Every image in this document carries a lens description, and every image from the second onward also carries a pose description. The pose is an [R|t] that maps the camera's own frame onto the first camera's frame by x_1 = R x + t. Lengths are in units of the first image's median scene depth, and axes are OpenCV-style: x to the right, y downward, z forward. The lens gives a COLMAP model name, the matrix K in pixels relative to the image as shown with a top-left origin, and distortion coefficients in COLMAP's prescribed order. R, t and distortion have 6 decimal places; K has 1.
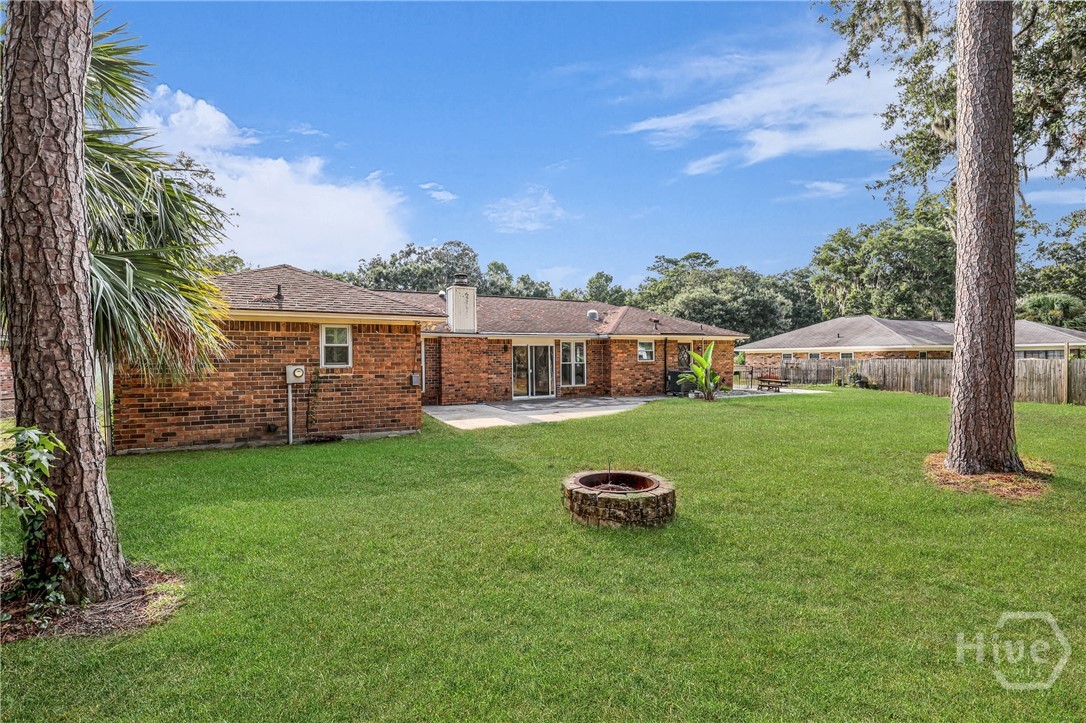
lens RADIAL K [[487.5, 0, 543.0], [0, 487.5, 361.5], [0, 0, 1]] dist [-0.000607, -0.000174]
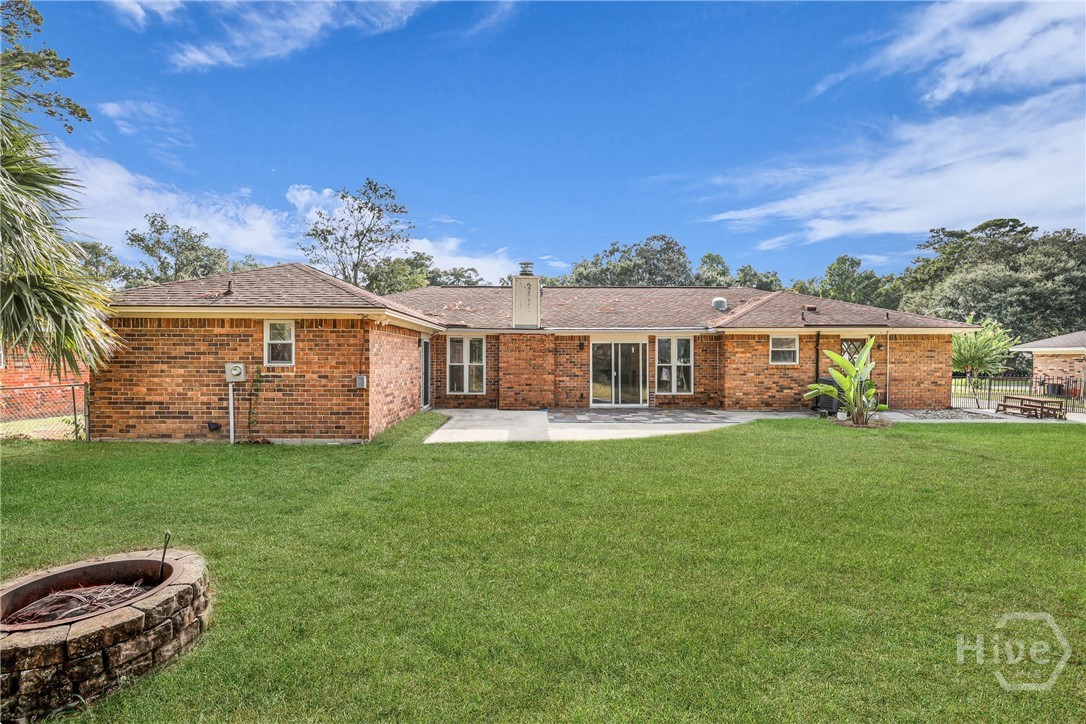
lens RADIAL K [[487.5, 0, 543.0], [0, 487.5, 362.0], [0, 0, 1]] dist [-0.000607, -0.000174]
pose [[0.895885, 0.013883, -0.444069, 0.254820], [-0.012520, 0.999904, 0.006002, -0.004270], [0.444110, 0.000183, 0.895972, 0.224019]]
